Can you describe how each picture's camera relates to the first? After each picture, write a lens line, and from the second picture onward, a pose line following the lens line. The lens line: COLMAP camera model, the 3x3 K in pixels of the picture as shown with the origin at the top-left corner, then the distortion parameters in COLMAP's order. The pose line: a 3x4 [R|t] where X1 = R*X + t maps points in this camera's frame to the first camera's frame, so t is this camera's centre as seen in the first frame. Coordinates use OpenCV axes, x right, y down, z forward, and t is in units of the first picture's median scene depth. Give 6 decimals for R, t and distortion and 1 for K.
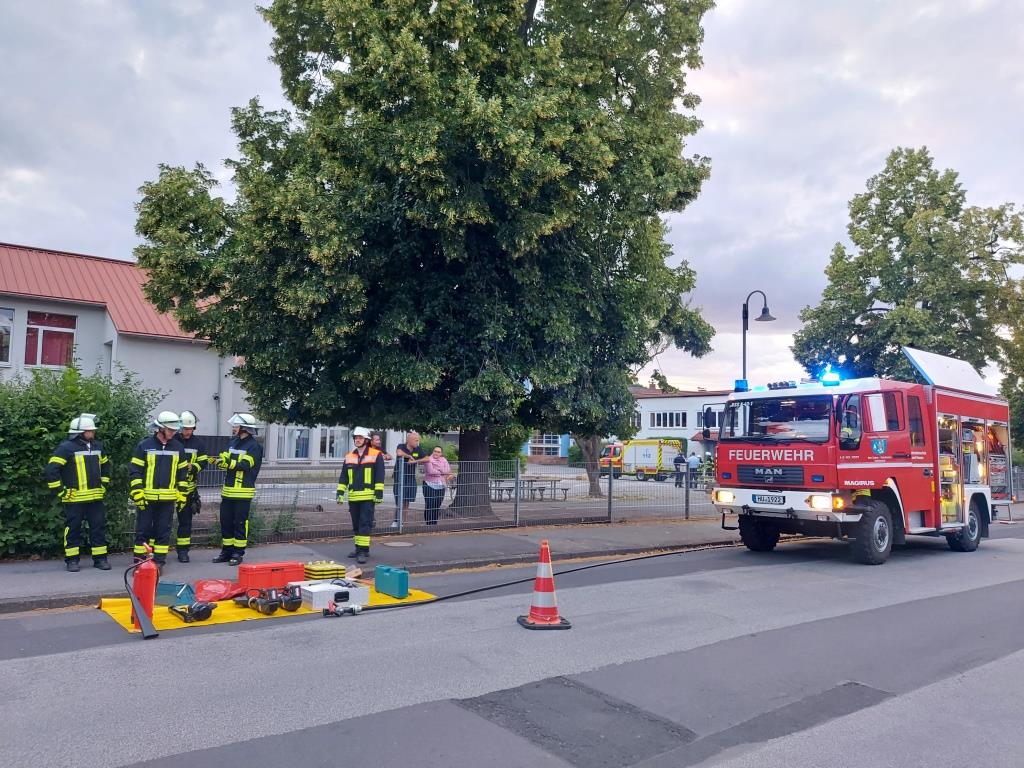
lens RADIAL K [[743.8, 0, 506.0], [0, 743.8, 389.3], [0, 0, 1]] dist [0.070410, -0.059538]
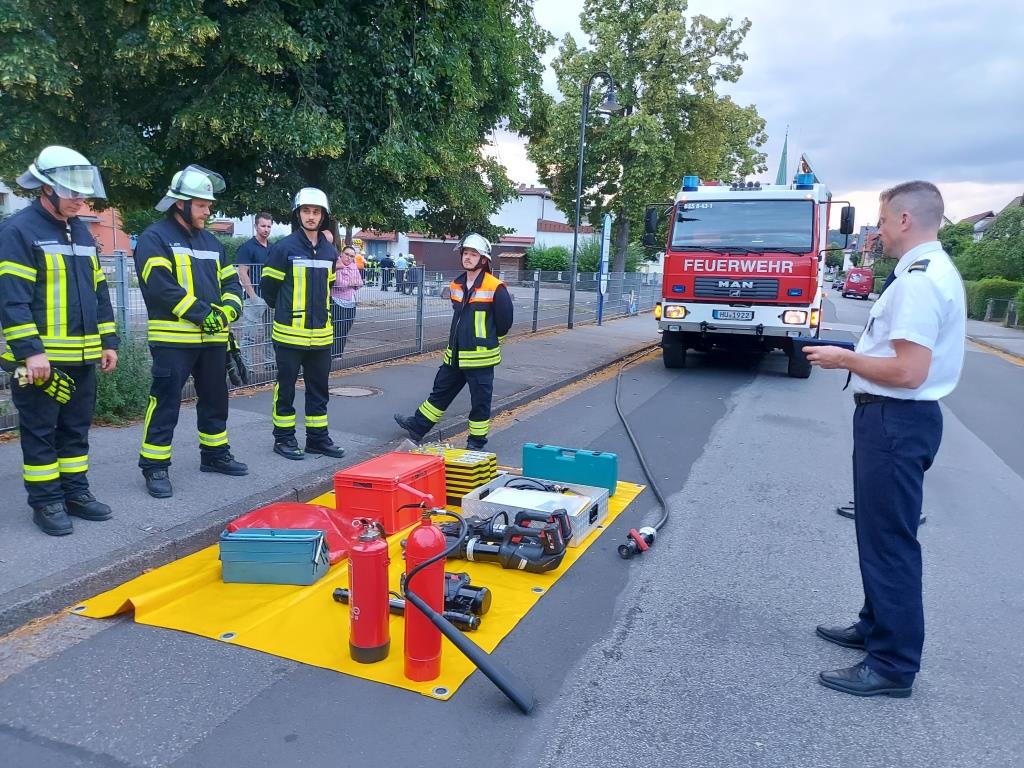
lens RADIAL K [[743.8, 0, 506.0], [0, 743.8, 389.3], [0, 0, 1]] dist [0.070410, -0.059538]
pose [[0.862335, -0.070100, 0.501462, -0.349868], [-0.065039, 0.966831, 0.246999, 0.026908], [-0.502144, -0.245610, 0.829172, 0.359335]]
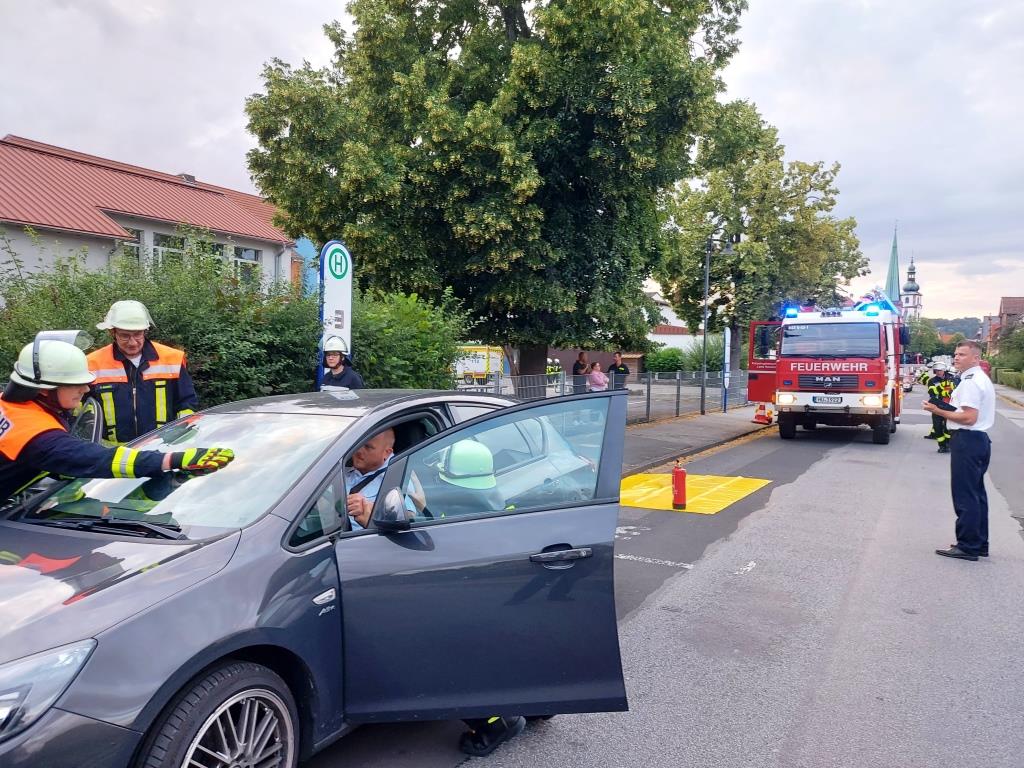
lens RADIAL K [[750.4, 0, 512.0], [0, 750.4, 384.0], [0, 0, 1]] dist [0.078539, 0.000423]
pose [[0.919720, -0.020166, 0.392057, -0.694918], [-0.027987, 0.992771, 0.116718, -0.023795], [-0.391576, -0.118321, 0.912507, -0.013486]]
